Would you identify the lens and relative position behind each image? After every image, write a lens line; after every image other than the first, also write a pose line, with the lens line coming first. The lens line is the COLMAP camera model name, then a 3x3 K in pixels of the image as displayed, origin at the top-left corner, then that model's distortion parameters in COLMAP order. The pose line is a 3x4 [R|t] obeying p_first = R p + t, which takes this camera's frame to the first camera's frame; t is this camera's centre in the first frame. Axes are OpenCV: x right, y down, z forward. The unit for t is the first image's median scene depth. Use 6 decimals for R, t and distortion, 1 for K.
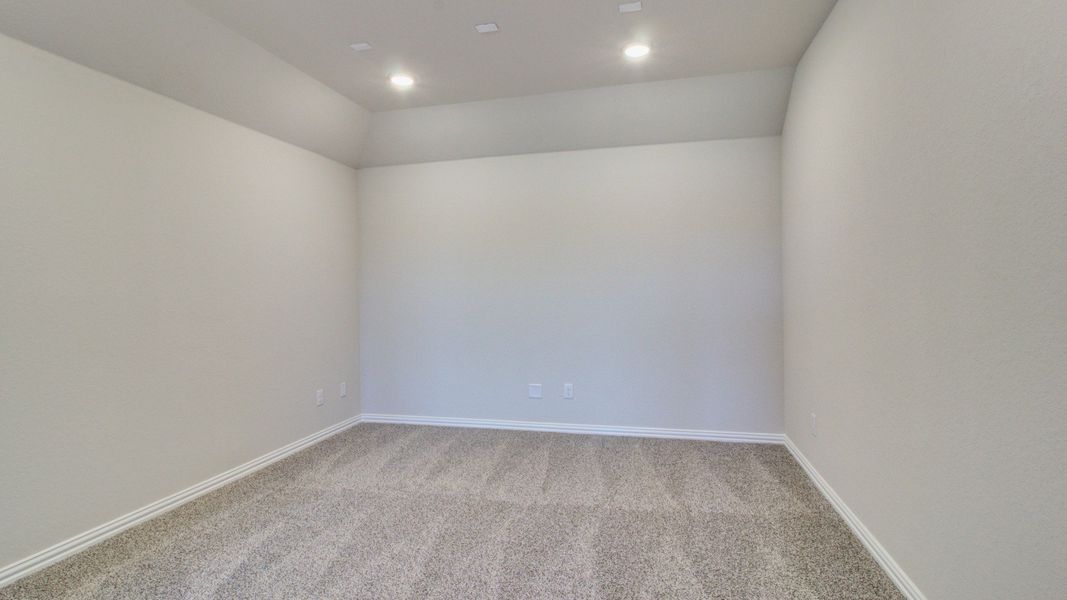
lens RADIAL K [[488.2, 0, 529.9], [0, 488.2, 289.1], [0, 0, 1]] dist [-0.001307, 0.000449]
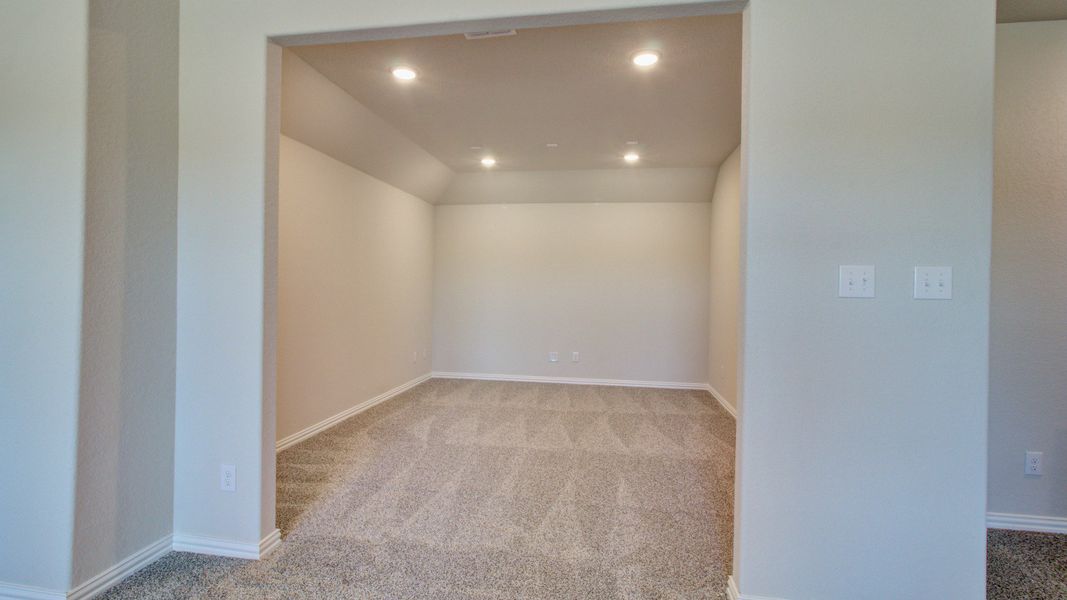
lens RADIAL K [[488.2, 0, 529.9], [0, 488.2, 289.1], [0, 0, 1]] dist [-0.001307, 0.000449]
pose [[0.994772, 0.033347, 0.096525, -0.270457], [-0.033001, 0.999442, -0.005178, 0.007268], [-0.096644, 0.001965, 0.995317, -0.639875]]
